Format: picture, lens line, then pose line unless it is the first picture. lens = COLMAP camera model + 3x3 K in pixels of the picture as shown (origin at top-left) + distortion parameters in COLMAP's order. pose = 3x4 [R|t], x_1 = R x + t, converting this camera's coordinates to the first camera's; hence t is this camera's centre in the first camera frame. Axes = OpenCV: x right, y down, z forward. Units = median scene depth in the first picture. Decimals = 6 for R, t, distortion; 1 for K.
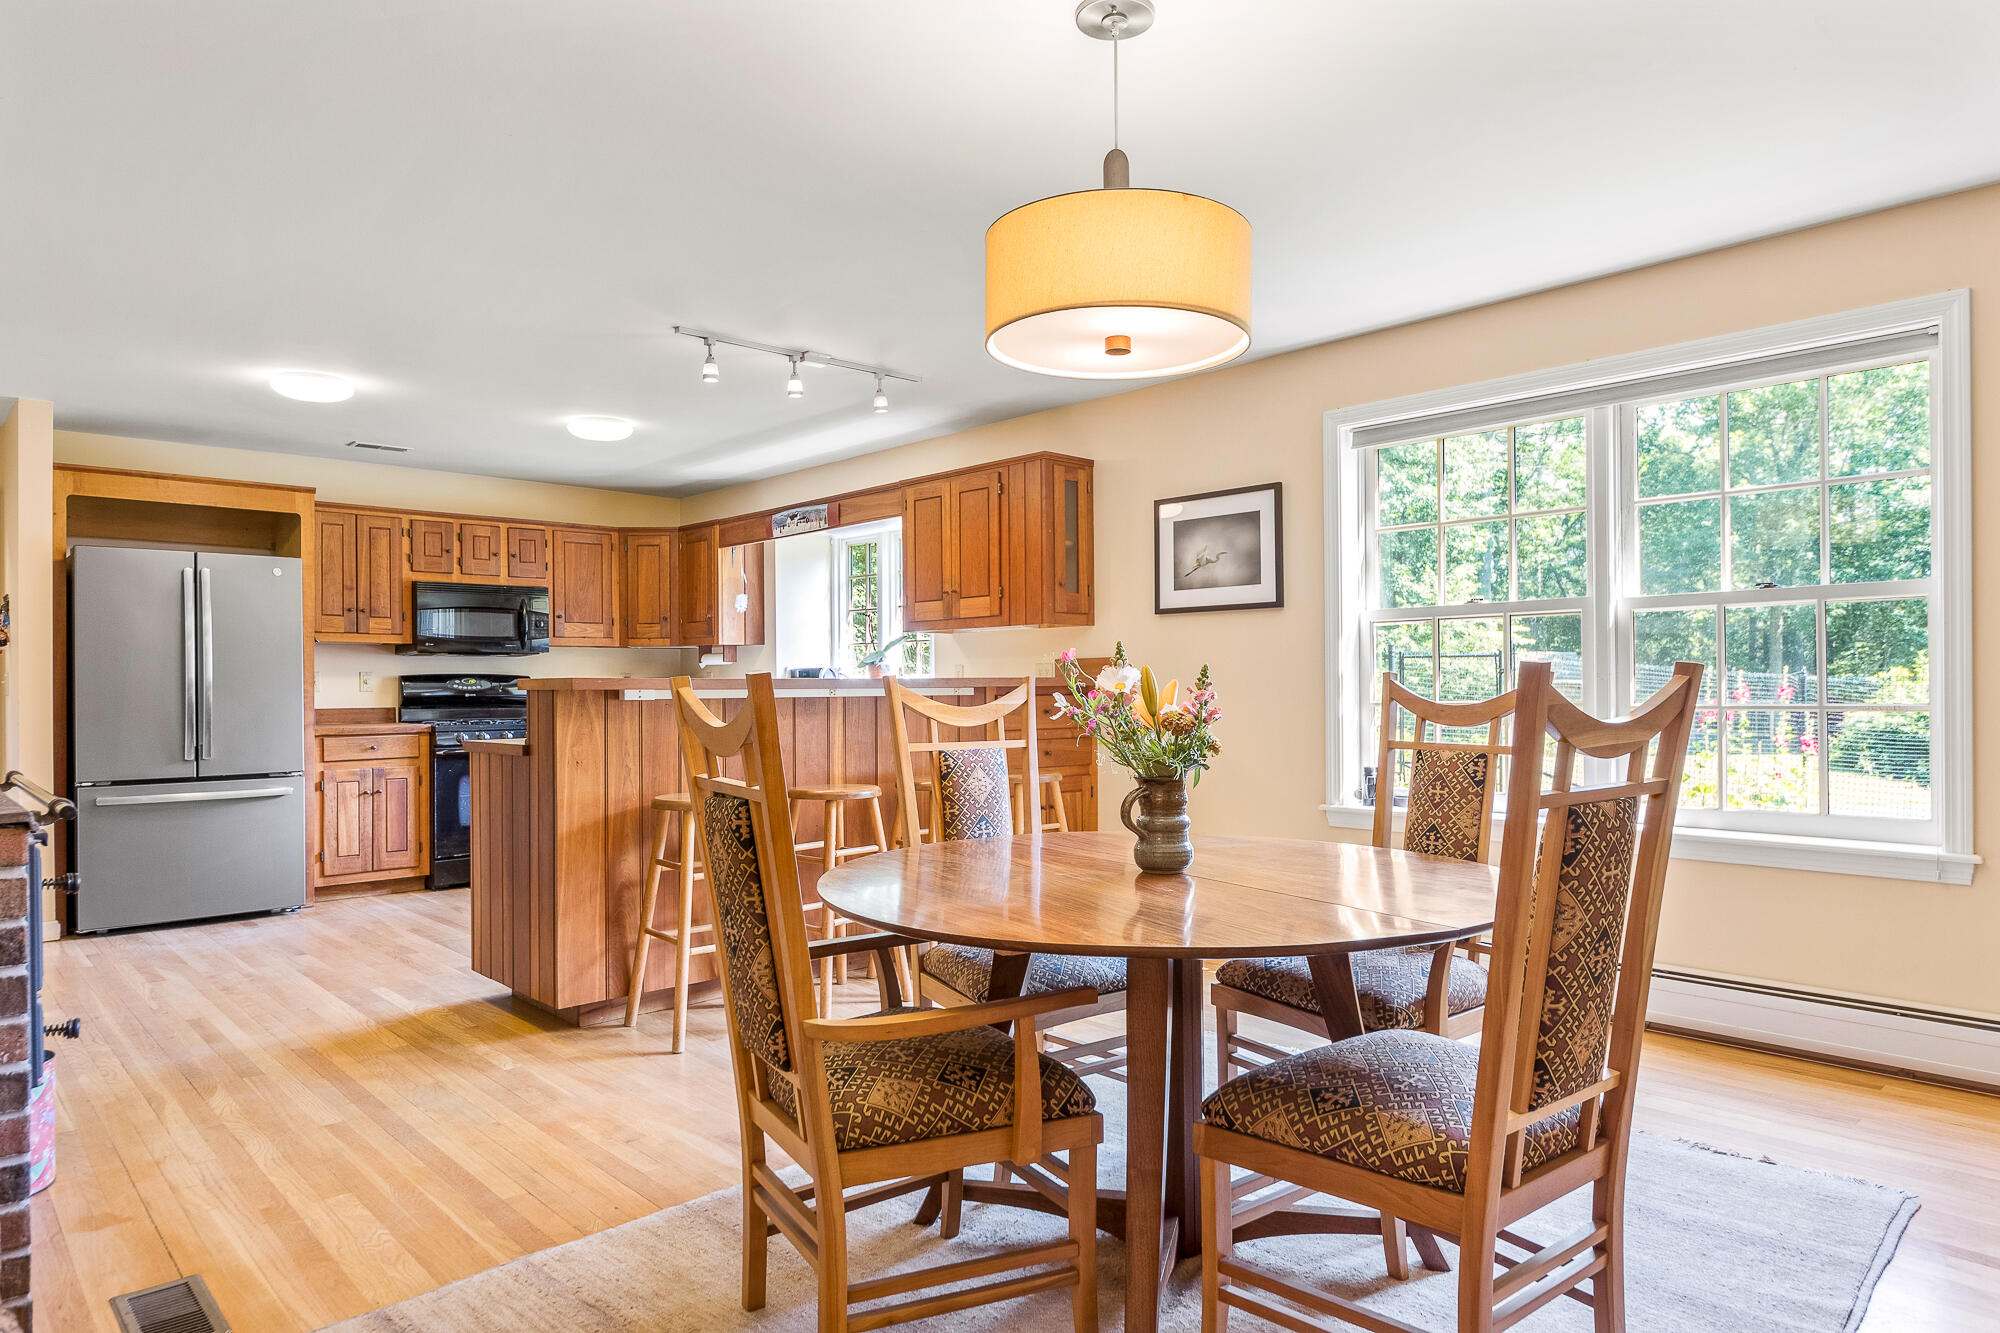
lens RADIAL K [[1251.8, 0, 1000.0], [0, 1251.8, 666.5], [0, 0, 1]] dist [0.048849, -0.000104]
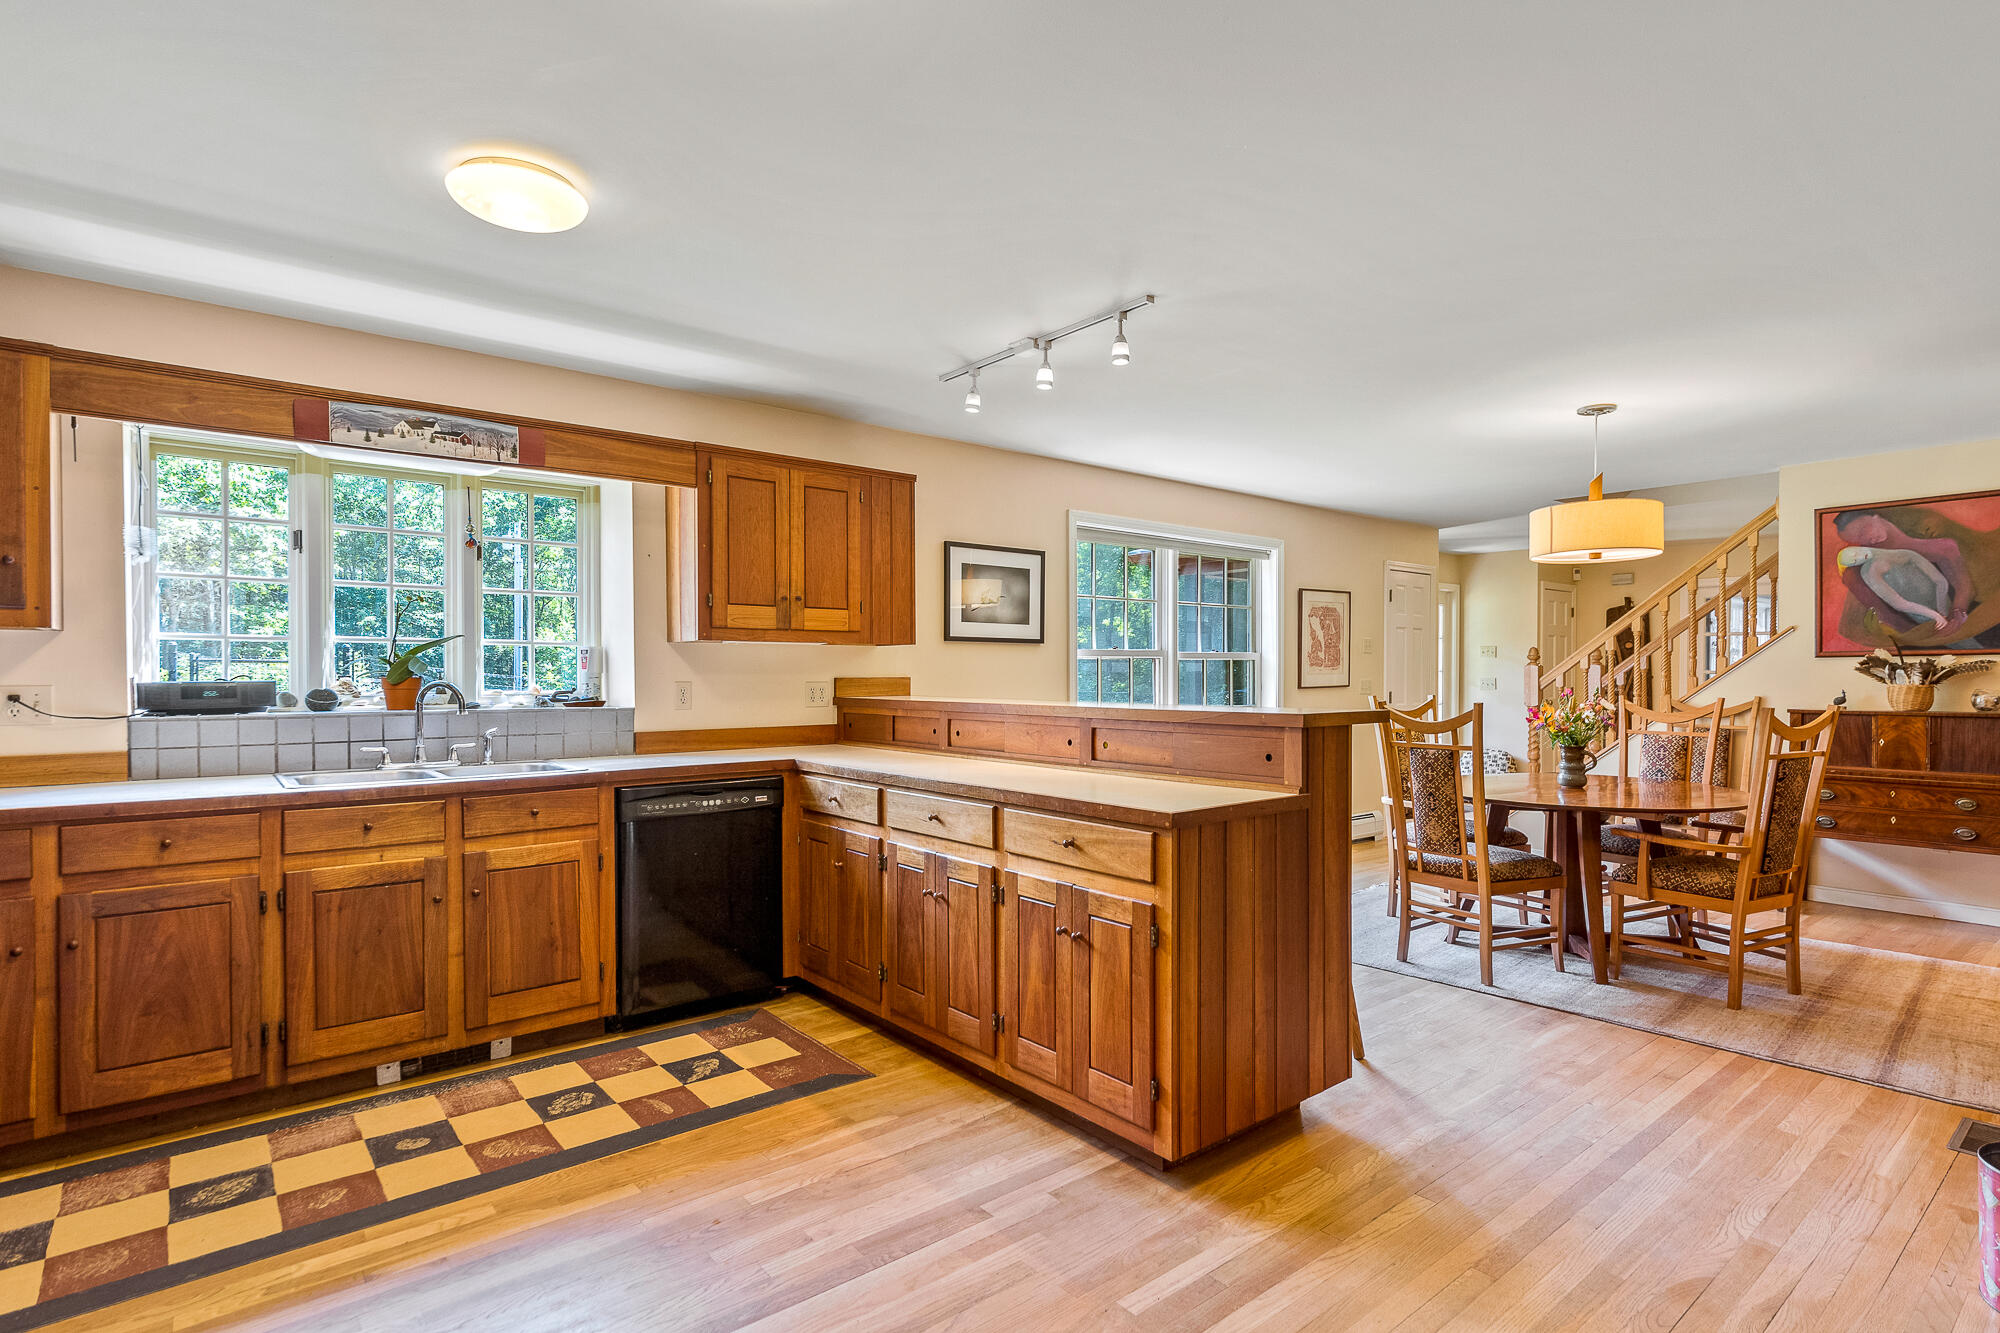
lens RADIAL K [[1021.3, 0, 1000.0], [0, 1021.3, 666.5], [0, 0, 1]] dist [0.001405, 0.000271]
pose [[0.027303, 0.011731, 0.999558, -0.872438], [-0.015348, 0.999818, -0.011315, -0.007765], [-0.999509, -0.015032, 0.027478, 0.990844]]
